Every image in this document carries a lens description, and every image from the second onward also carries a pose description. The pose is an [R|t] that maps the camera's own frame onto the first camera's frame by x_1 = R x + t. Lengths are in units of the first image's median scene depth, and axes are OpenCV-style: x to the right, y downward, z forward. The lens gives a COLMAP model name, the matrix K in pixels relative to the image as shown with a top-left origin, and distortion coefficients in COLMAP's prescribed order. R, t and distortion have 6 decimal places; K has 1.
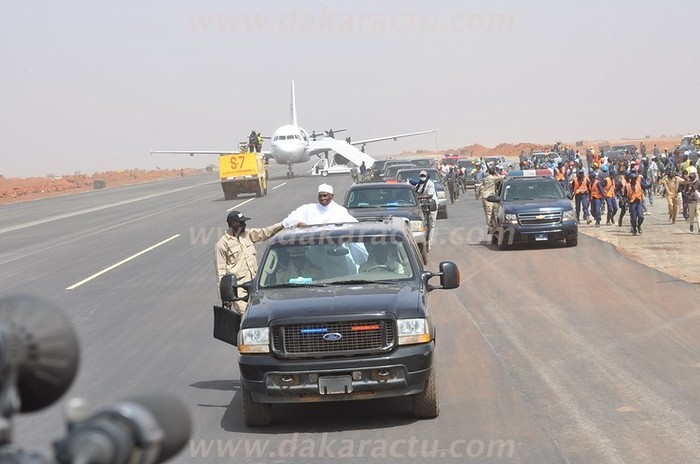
lens RADIAL K [[1633.8, 0, 349.1], [0, 1633.8, 231.1], [0, 0, 1]] dist [-0.016205, 0.000000]
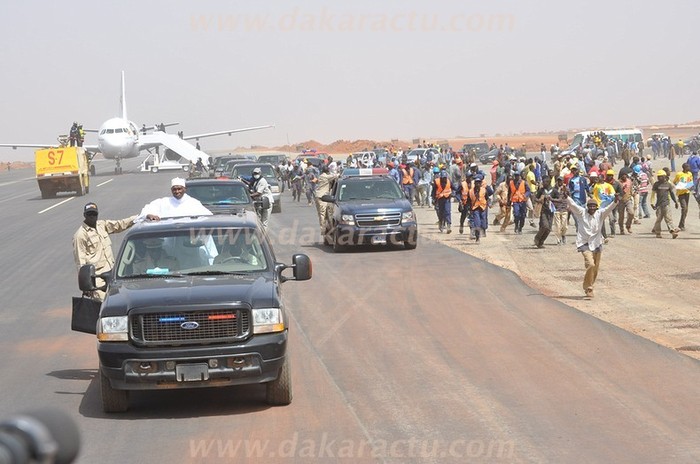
lens RADIAL K [[1778.3, 0, 350.3], [0, 1778.3, 232.7], [0, 0, 1]] dist [-0.527575, 0.000000]
pose [[0.994673, 0.007764, 0.102787, -0.022201], [-0.007666, 0.999970, -0.001348, 0.006365], [-0.102794, 0.000553, 0.994702, -0.107227]]
